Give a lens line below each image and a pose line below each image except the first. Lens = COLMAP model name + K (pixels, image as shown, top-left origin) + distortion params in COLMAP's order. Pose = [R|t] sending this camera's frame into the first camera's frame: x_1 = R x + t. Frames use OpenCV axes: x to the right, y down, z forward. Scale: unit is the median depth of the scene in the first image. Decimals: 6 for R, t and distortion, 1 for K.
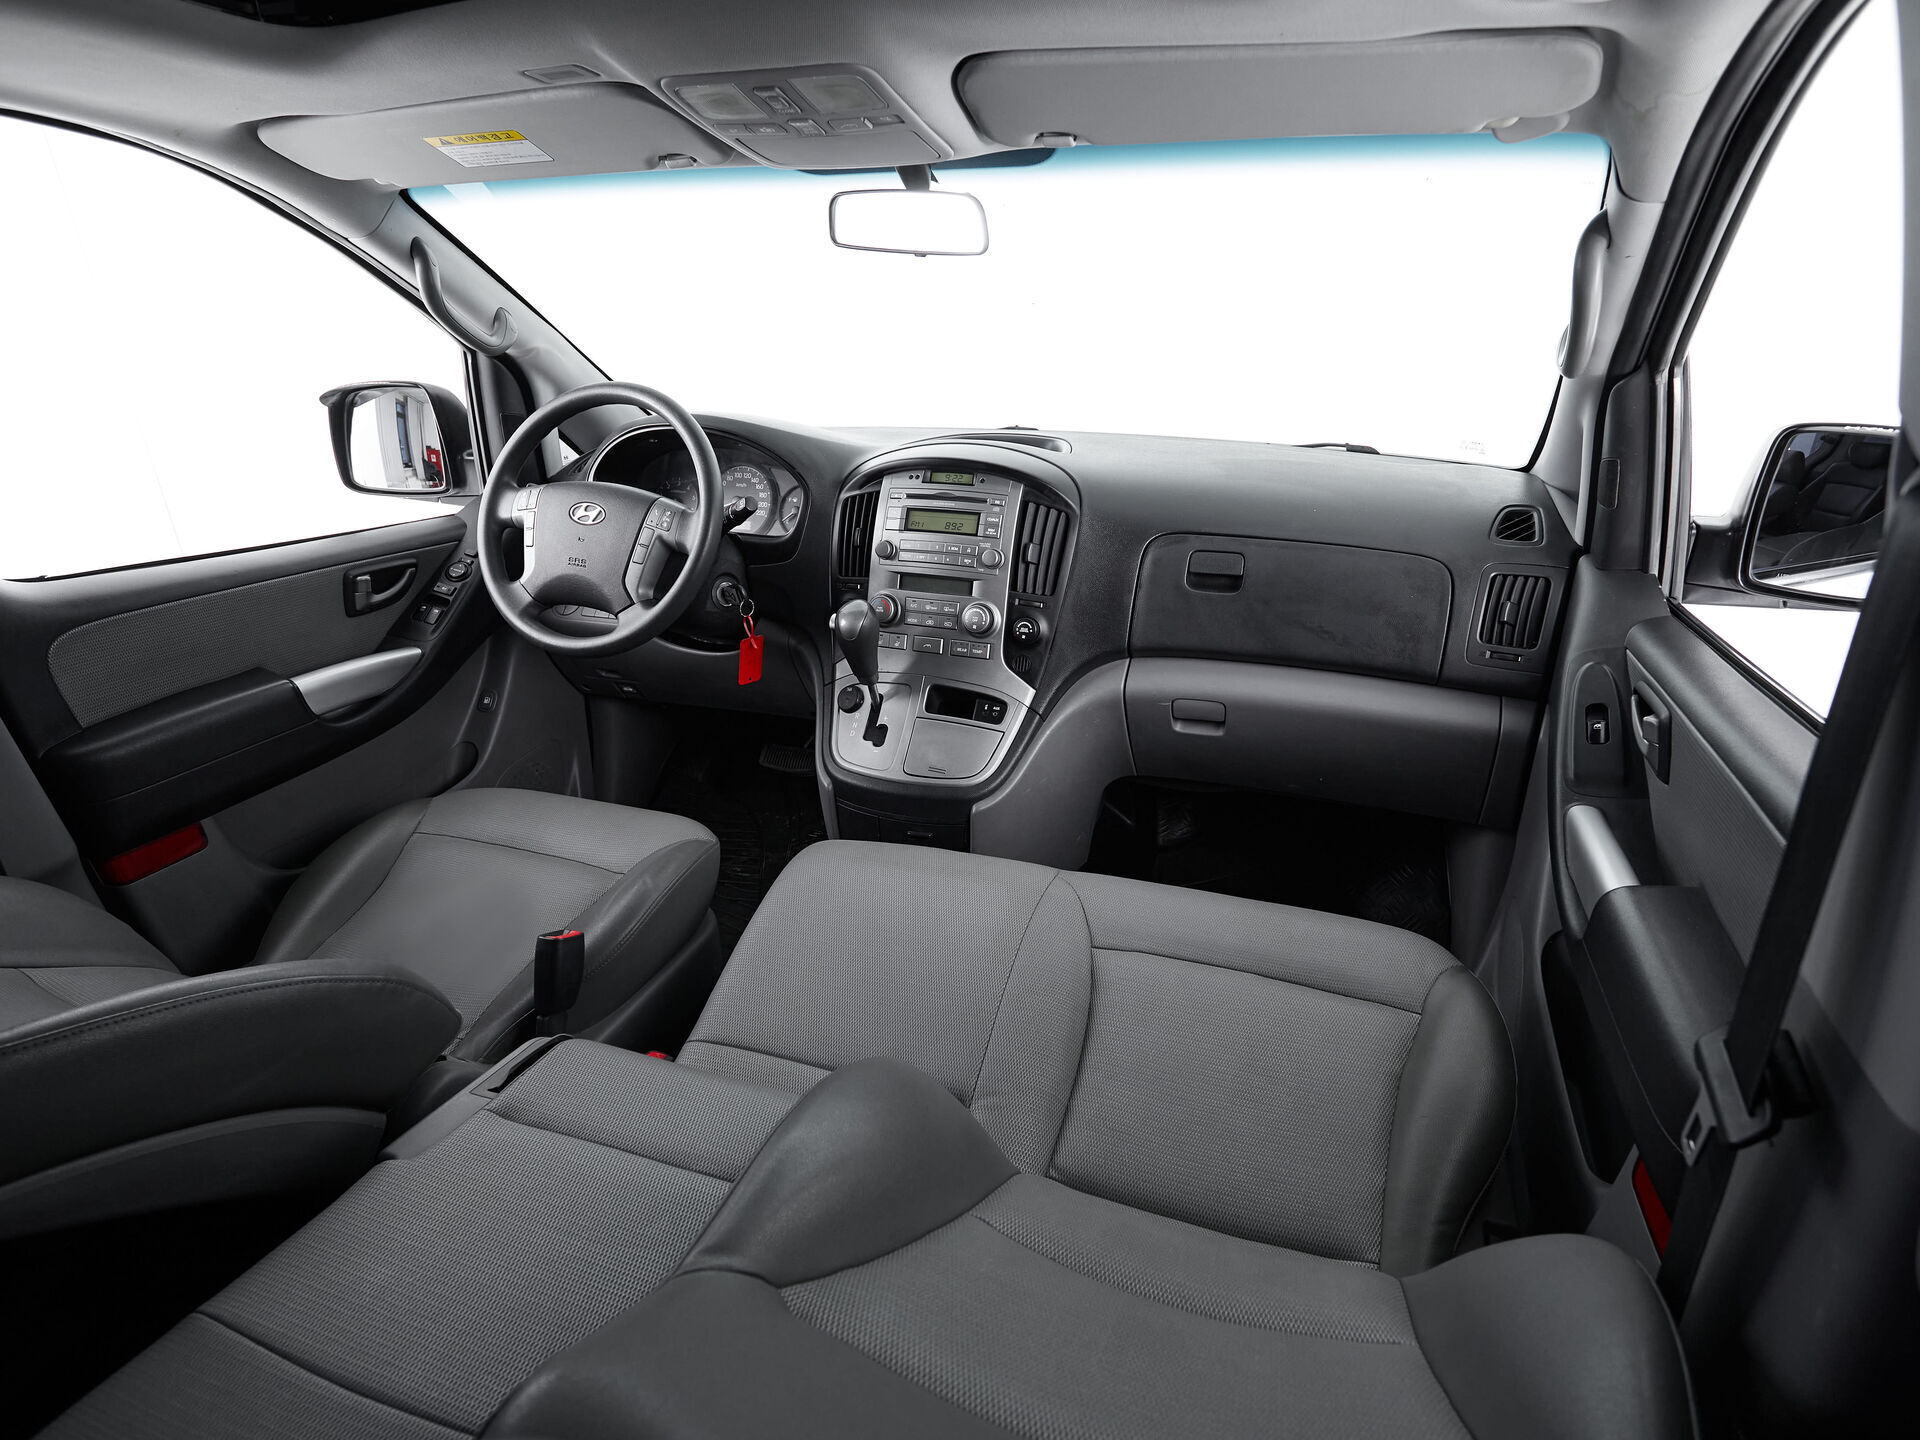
lens RADIAL K [[1057.7, 0, 960.0], [0, 1057.7, 720.0], [0, 0, 1]] dist [-0.000814, -0.000618]
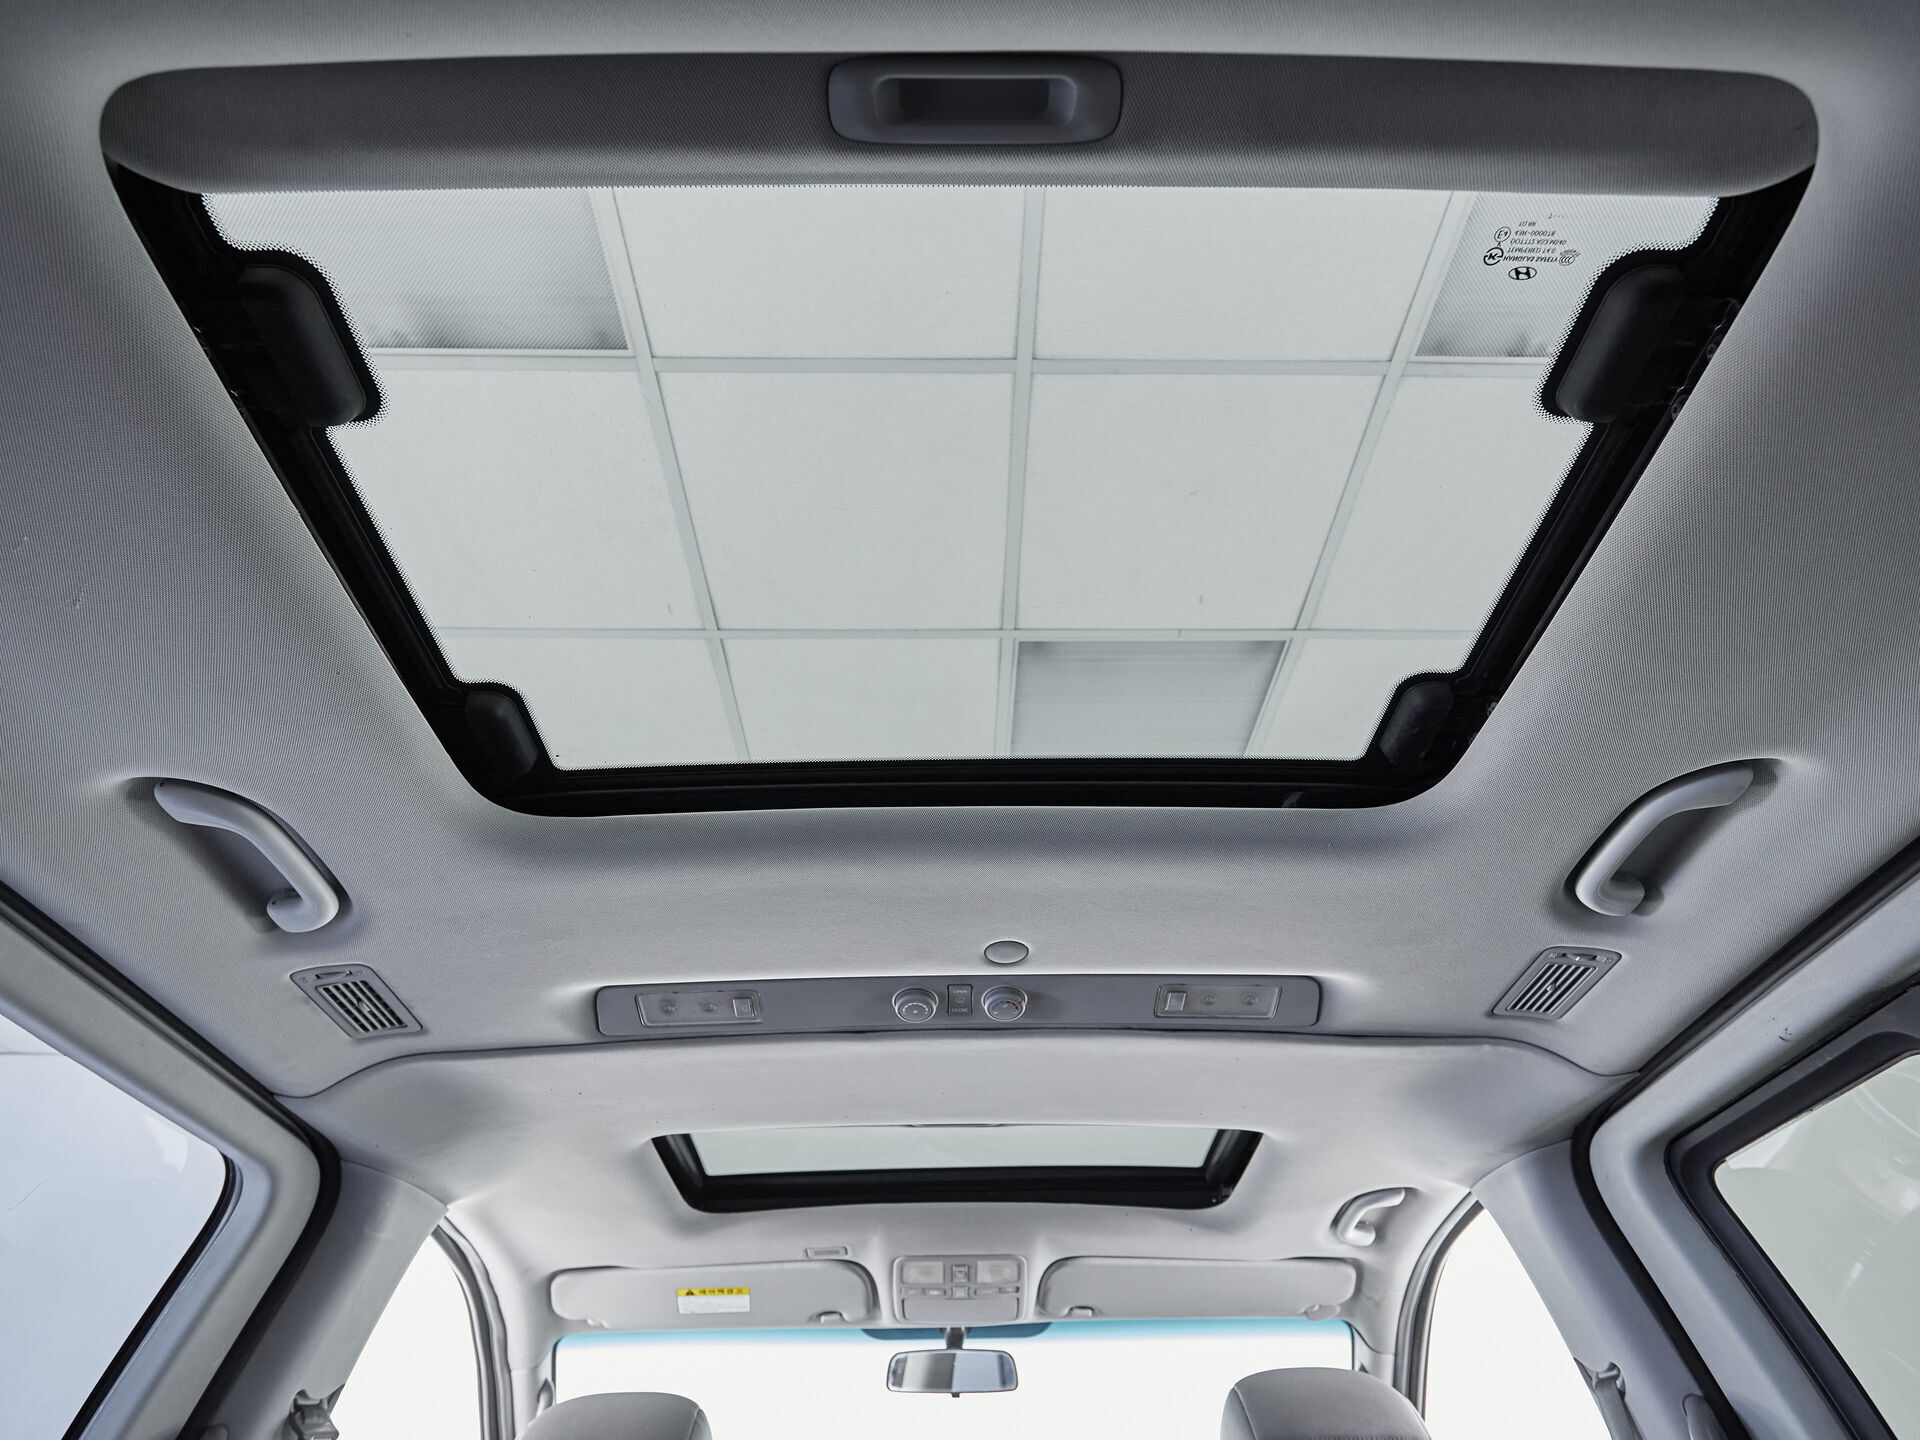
lens RADIAL K [[1057.7, 0, 960.0], [0, 1057.7, 720.0], [0, 0, 1]] dist [-0.000814, -0.000618]
pose [[0.935790, 0.222212, 0.273712, -0.546148], [0.146033, 0.462321, -0.874605, 0.348576], [-0.320891, 0.858418, 0.400185, -0.336648]]
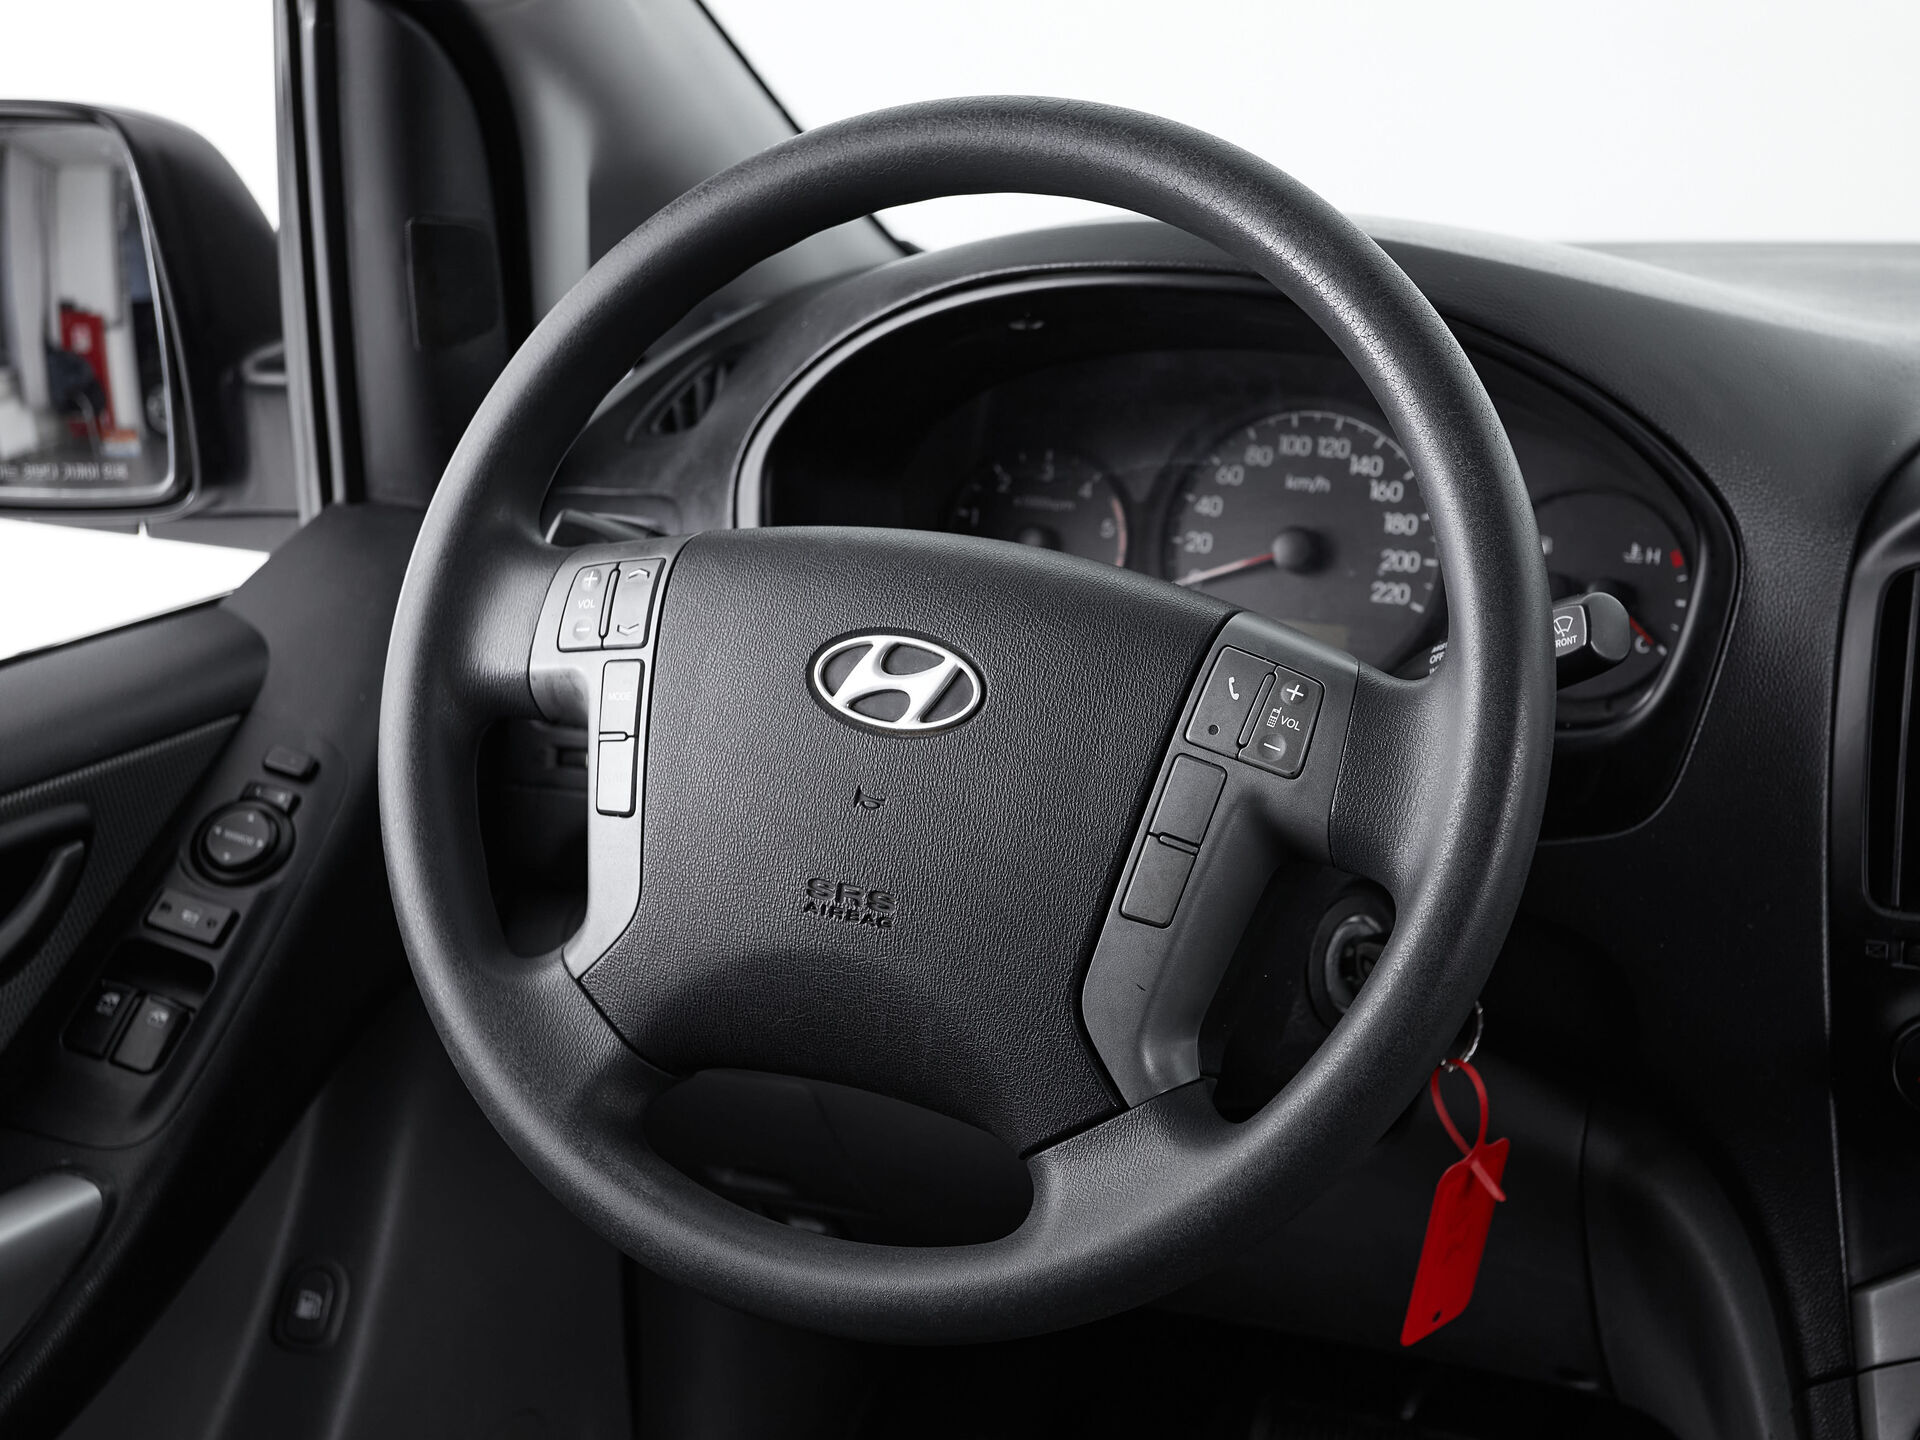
lens RADIAL K [[2613.7, 0, 1031.8], [0, 2613.7, 696.3], [0, 0, 1]] dist [0.019571, 0.078590]
pose [[0.997696, 0.003290, -0.067762, -0.276168], [-0.008513, 0.996999, -0.076941, -0.144793], [0.067306, 0.077341, 0.994730, 0.439275]]
